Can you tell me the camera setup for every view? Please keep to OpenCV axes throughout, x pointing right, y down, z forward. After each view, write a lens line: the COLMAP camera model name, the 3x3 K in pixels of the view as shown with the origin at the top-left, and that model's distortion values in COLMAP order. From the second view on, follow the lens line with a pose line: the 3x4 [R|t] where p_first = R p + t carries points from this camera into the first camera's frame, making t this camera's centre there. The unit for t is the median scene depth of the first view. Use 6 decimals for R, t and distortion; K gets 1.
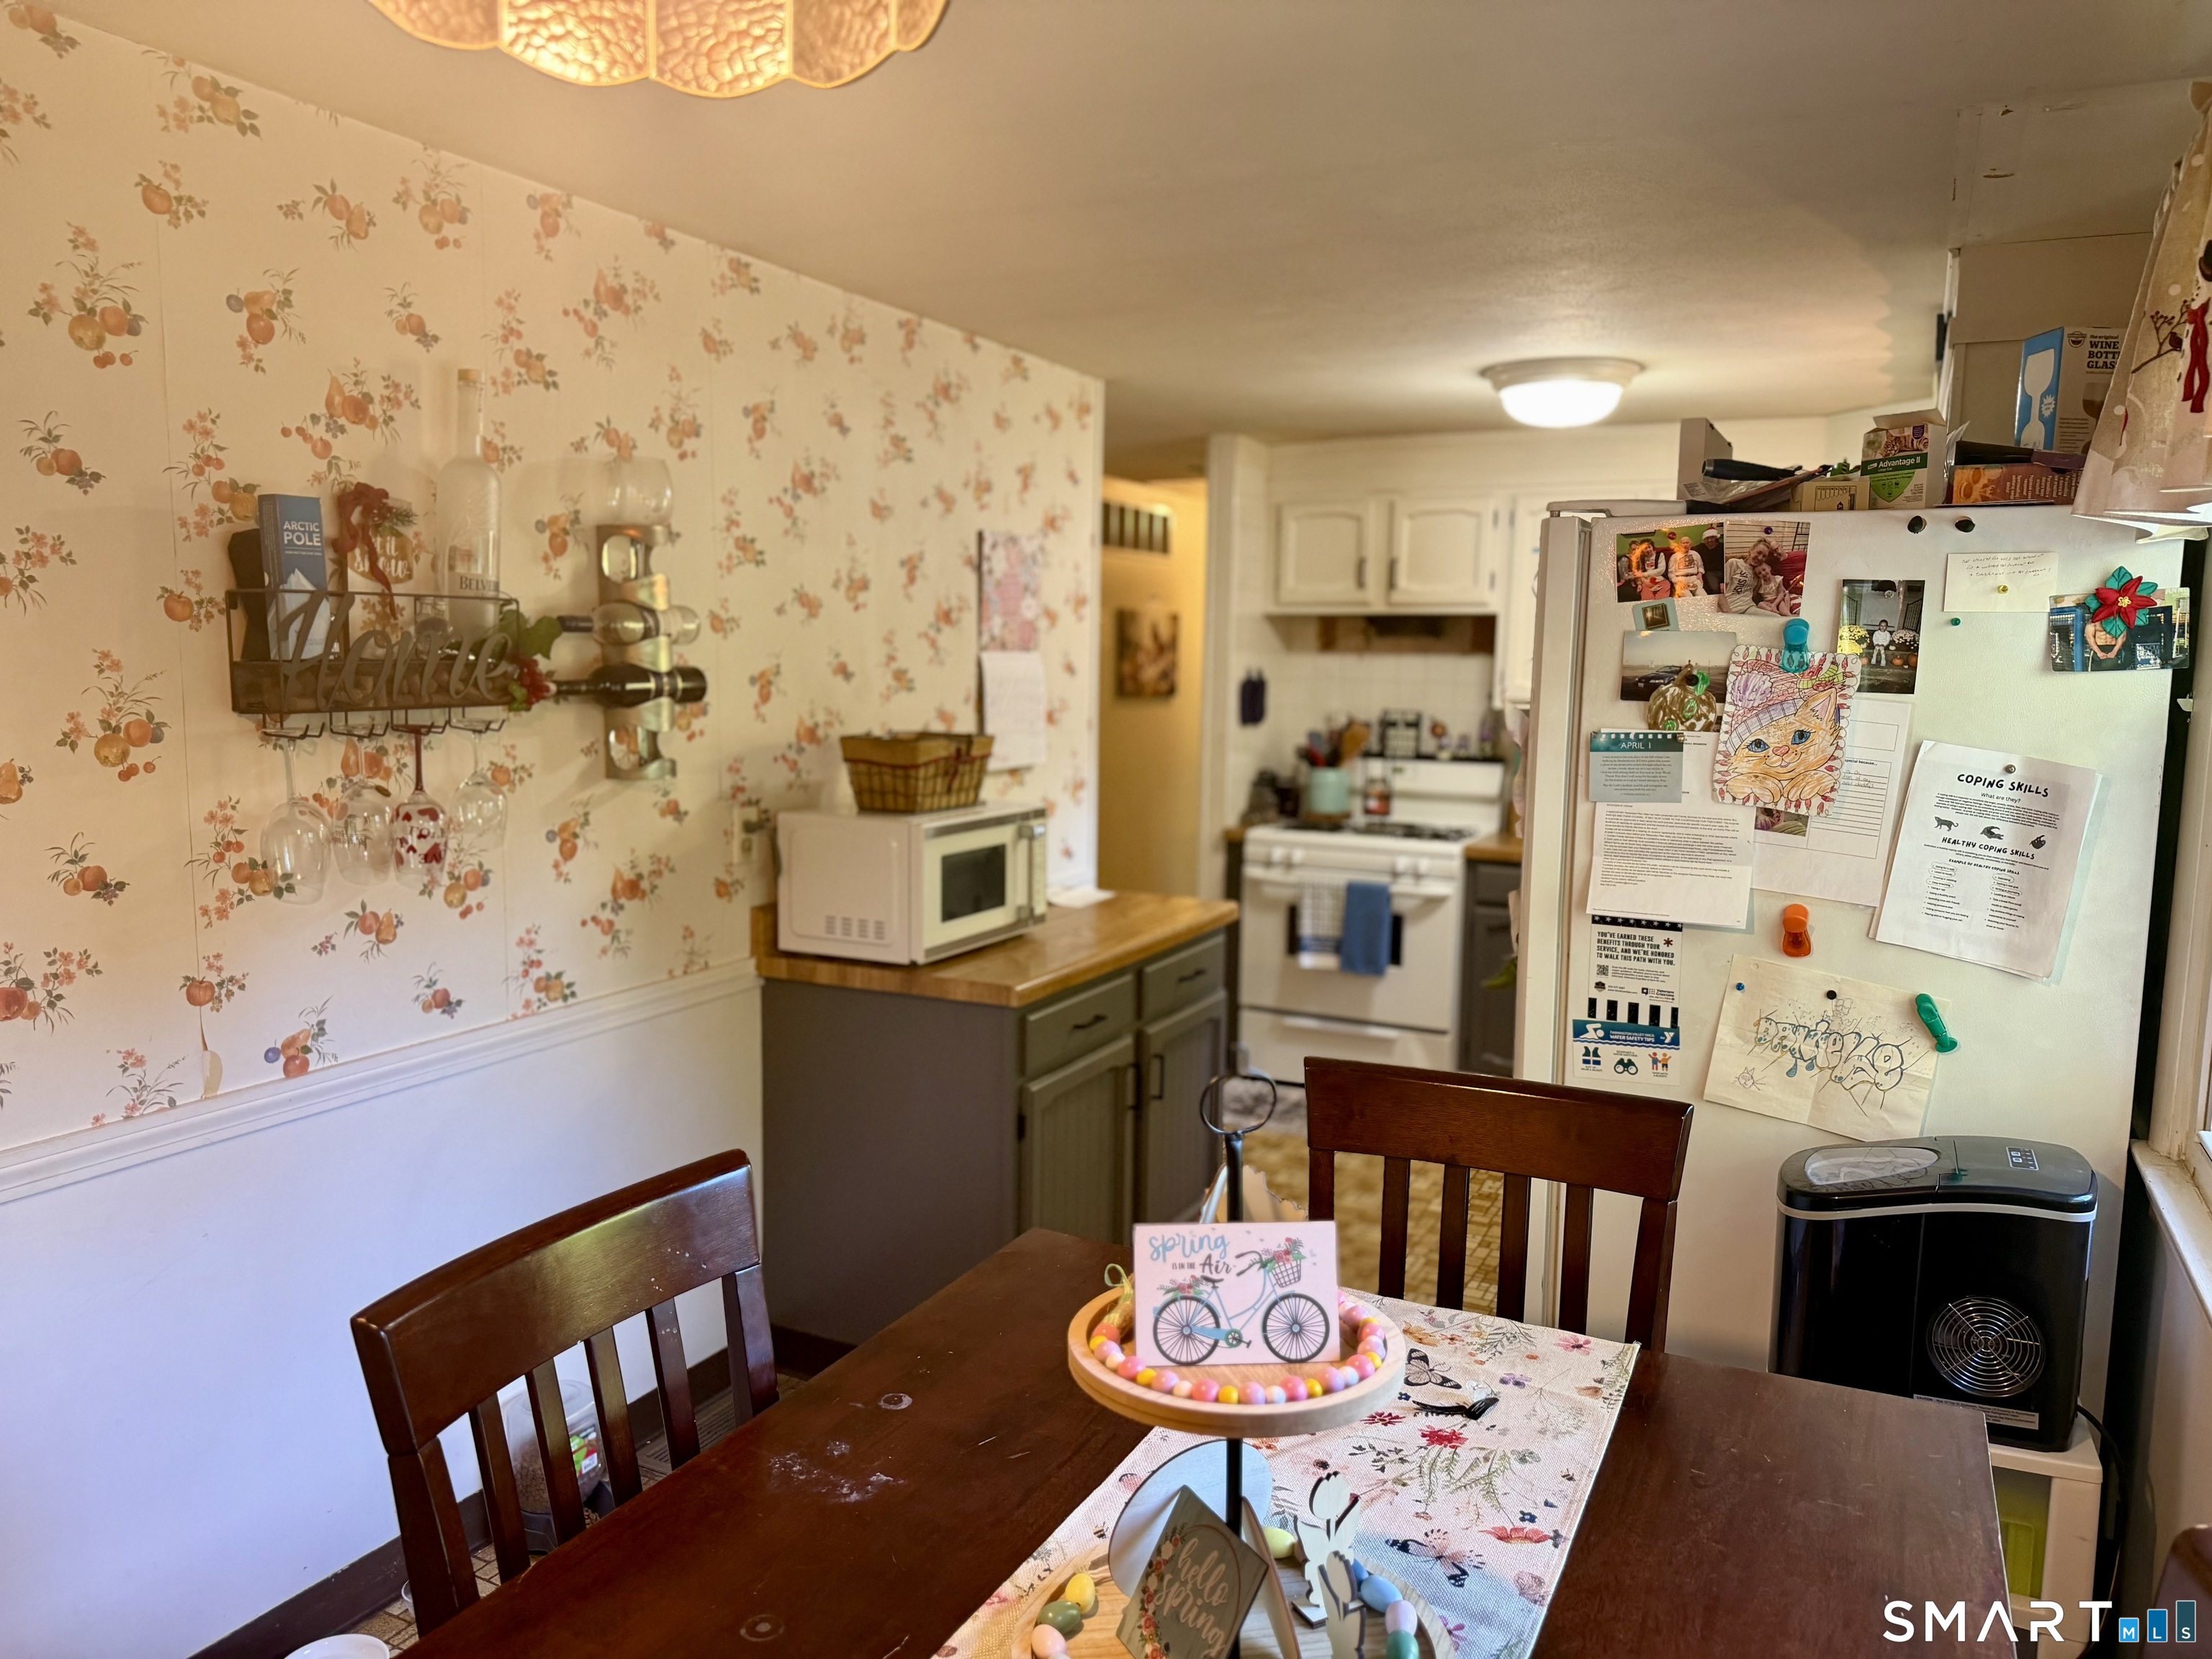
lens RADIAL K [[1535.5, 0, 1114.0], [0, 1535.5, 826.2], [0, 0, 1]] dist [0.154723, -0.265279]
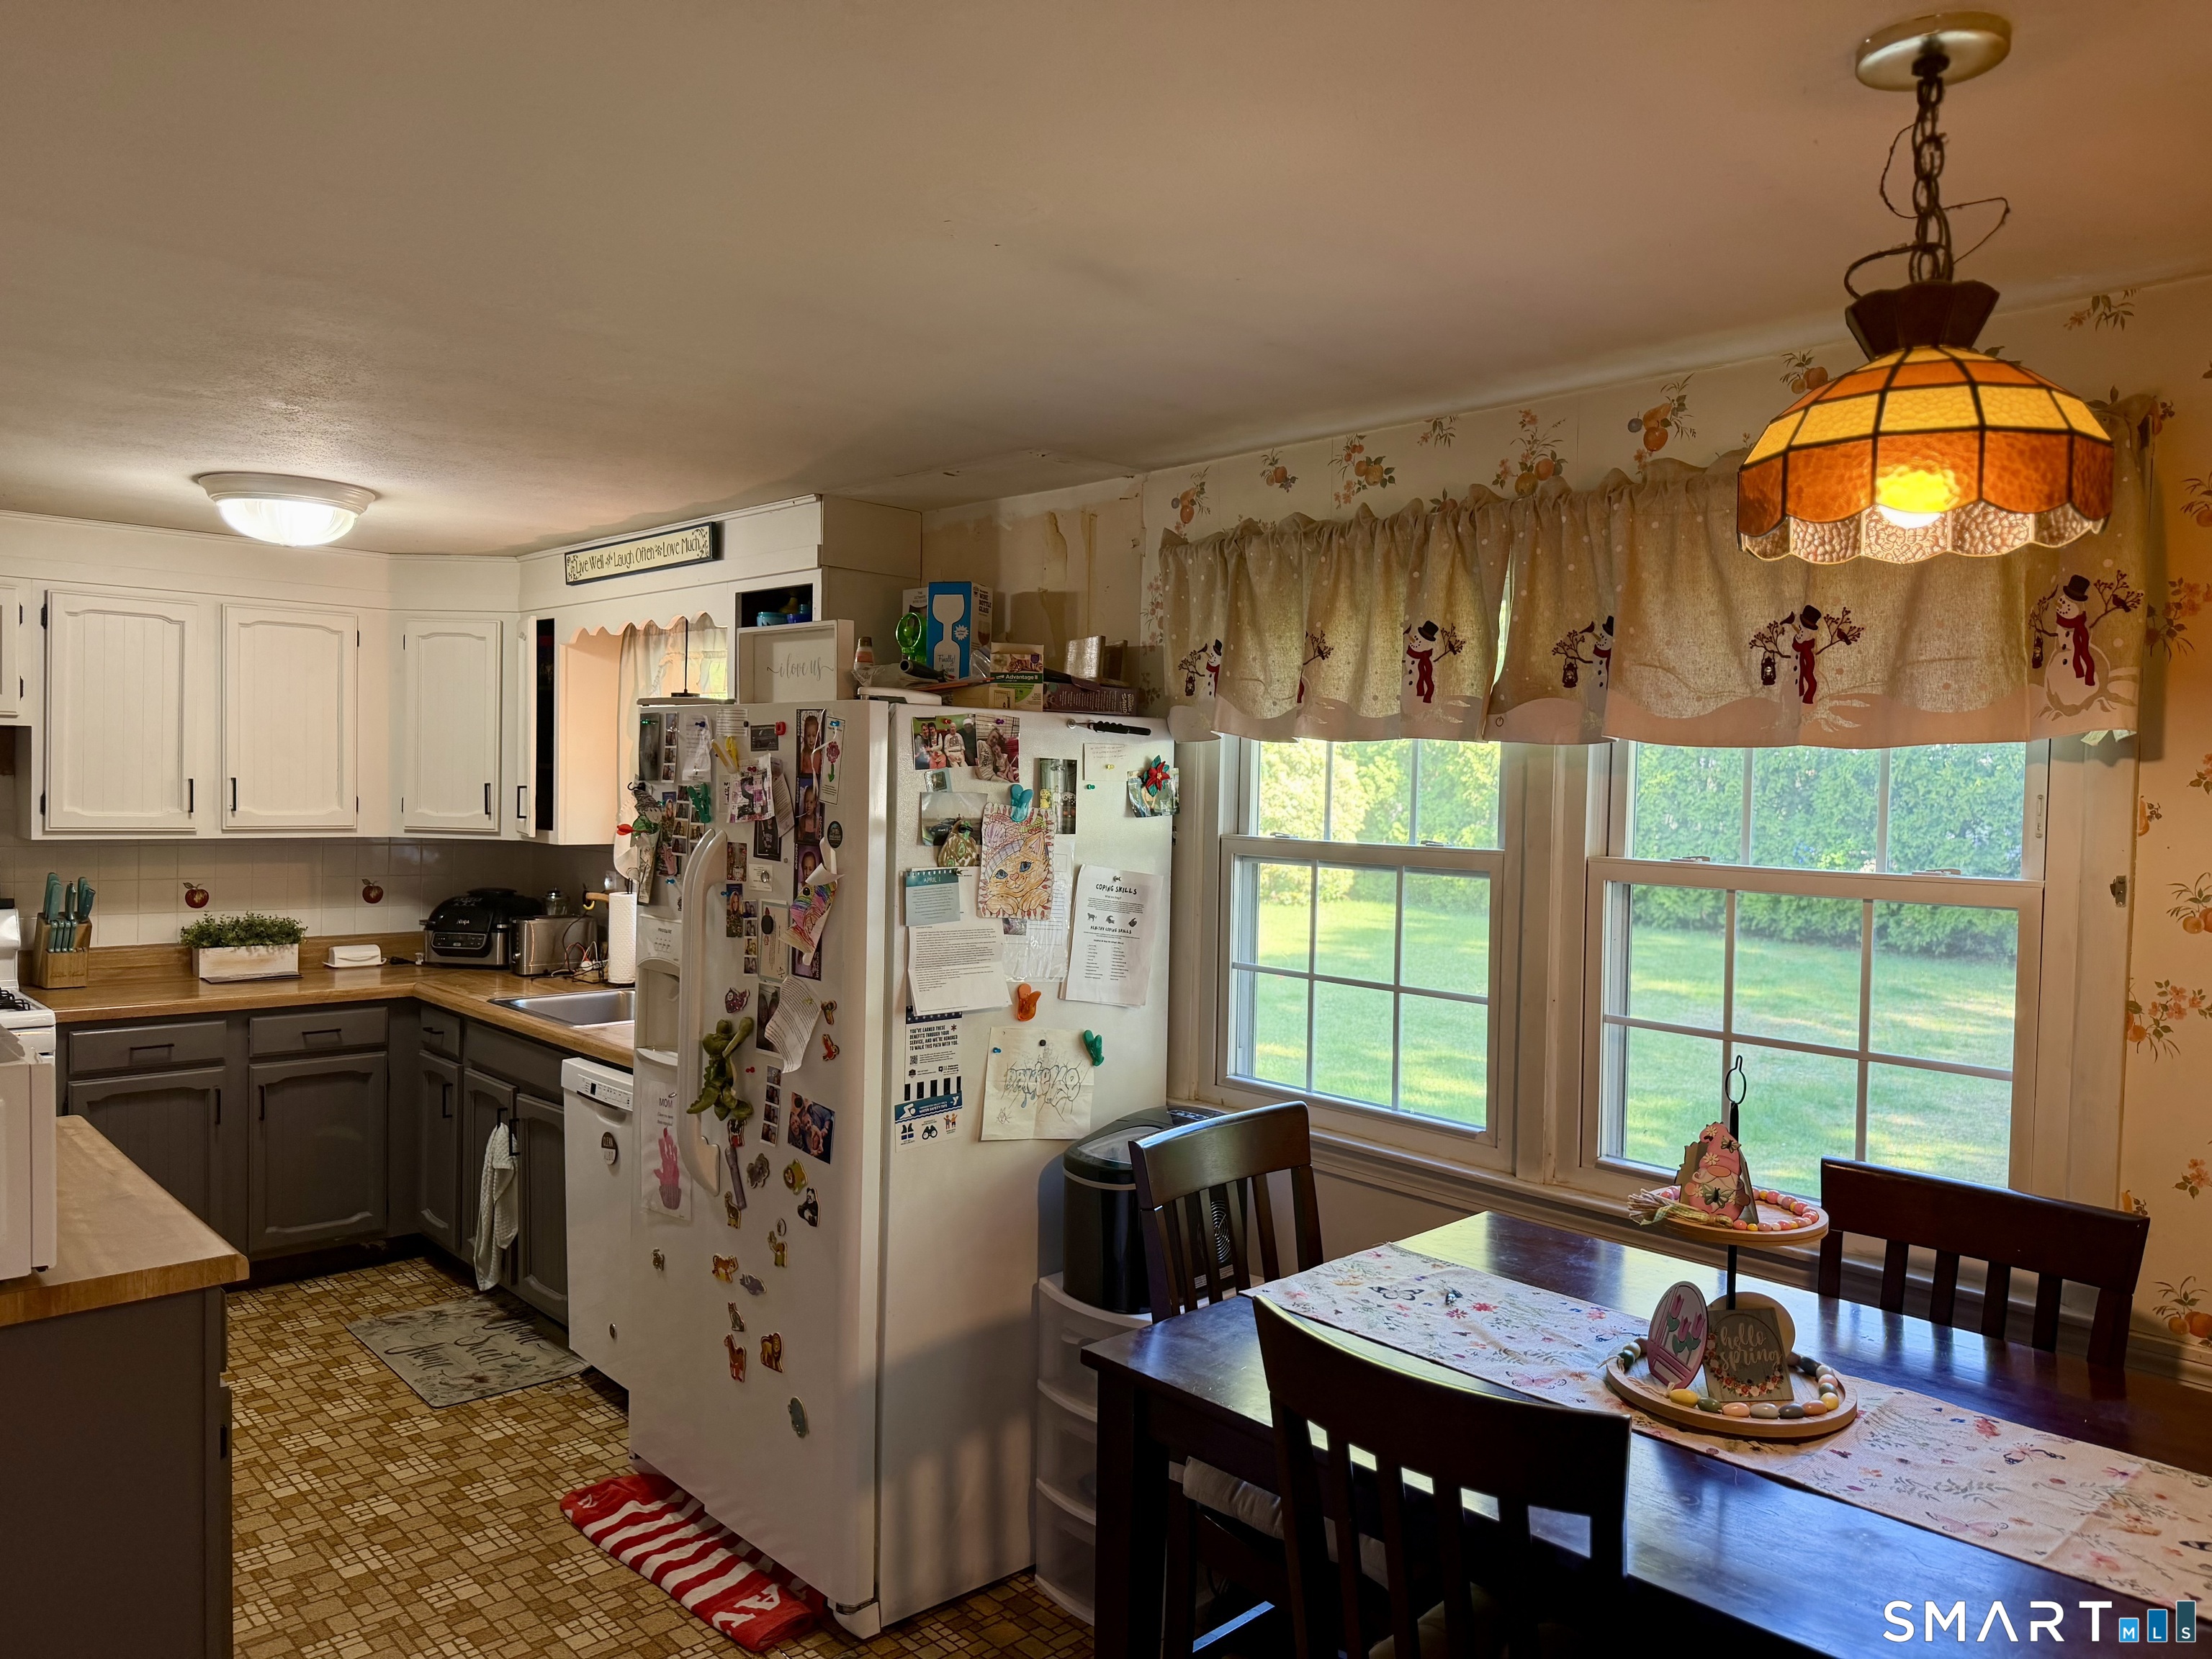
lens RADIAL K [[1535.5, 0, 1114.0], [0, 1535.5, 826.2], [0, 0, 1]] dist [0.154723, -0.265279]
pose [[0.349501, -0.038929, 0.936127, -0.821417], [0.090167, 0.995897, 0.007751, -0.094175], [-0.932587, 0.081698, 0.351577, 0.414948]]
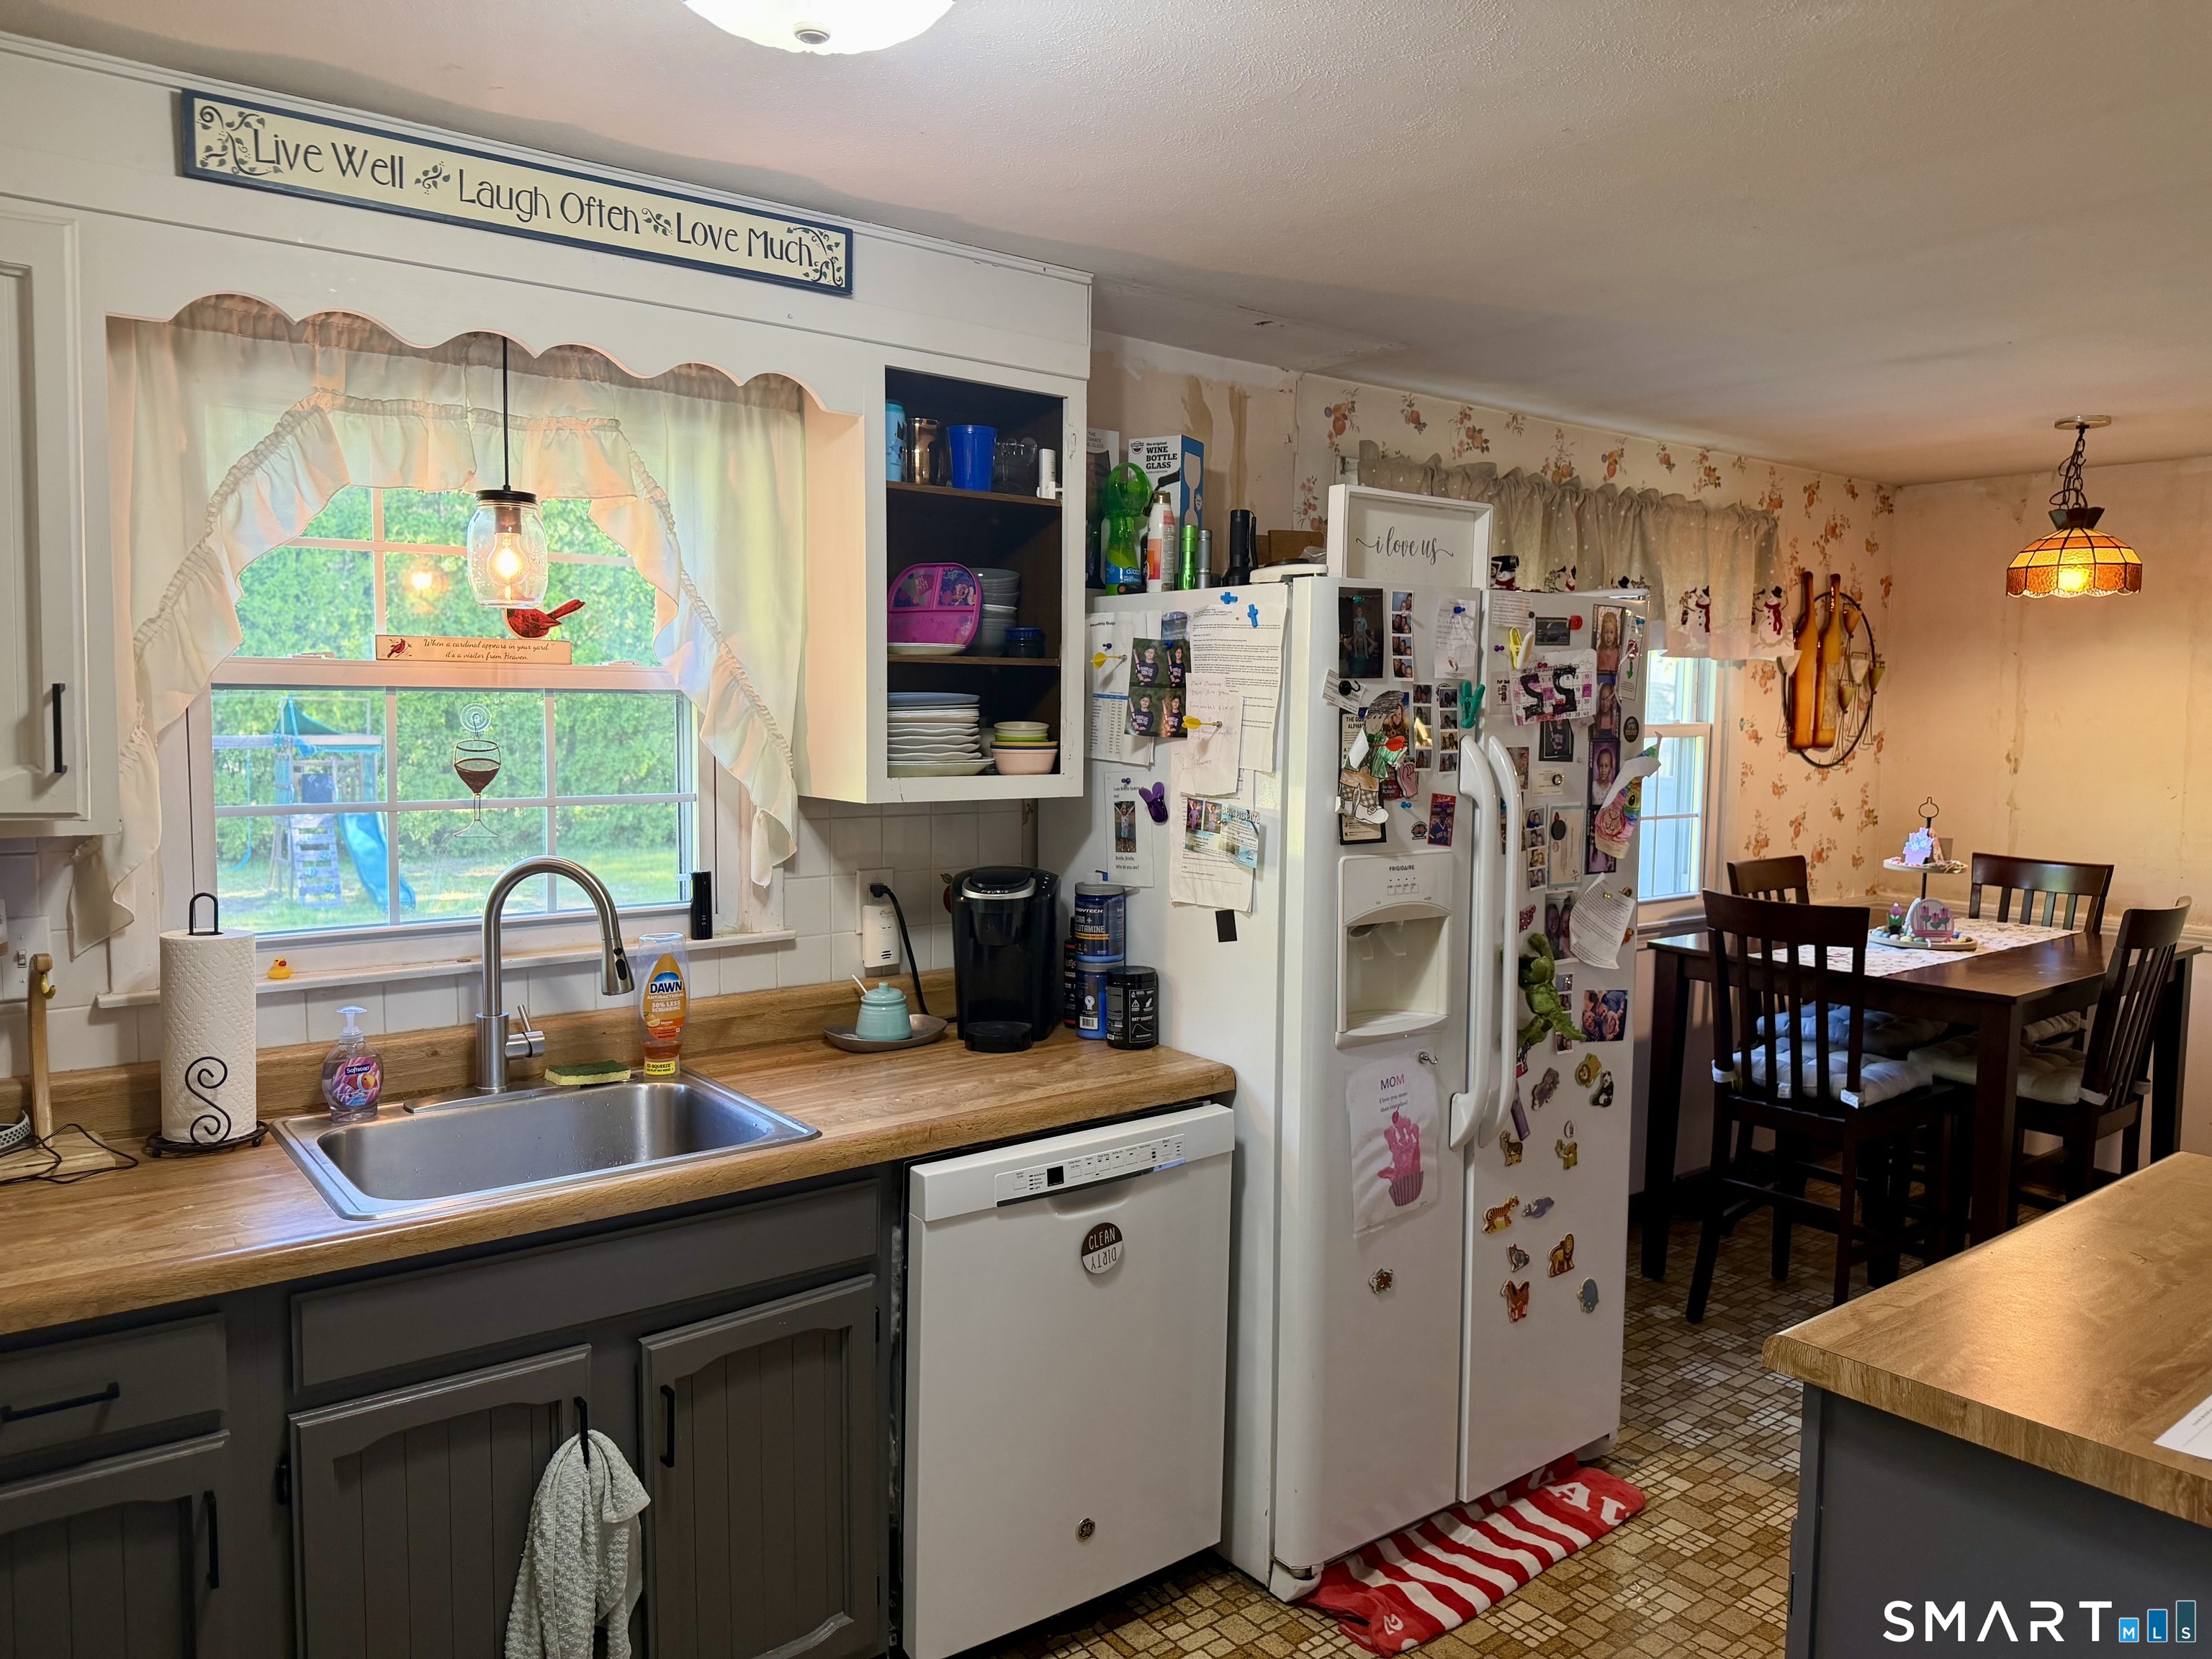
lens RADIAL K [[1538.6, 0, 1118.4], [0, 1538.6, 812.9], [0, 0, 1]] dist [0.186175, -0.351532]
pose [[-0.902743, -0.060724, 0.425873, 0.113105], [0.019260, 0.983289, 0.181029, -0.280620], [-0.429749, 0.171625, -0.886488, 2.481824]]
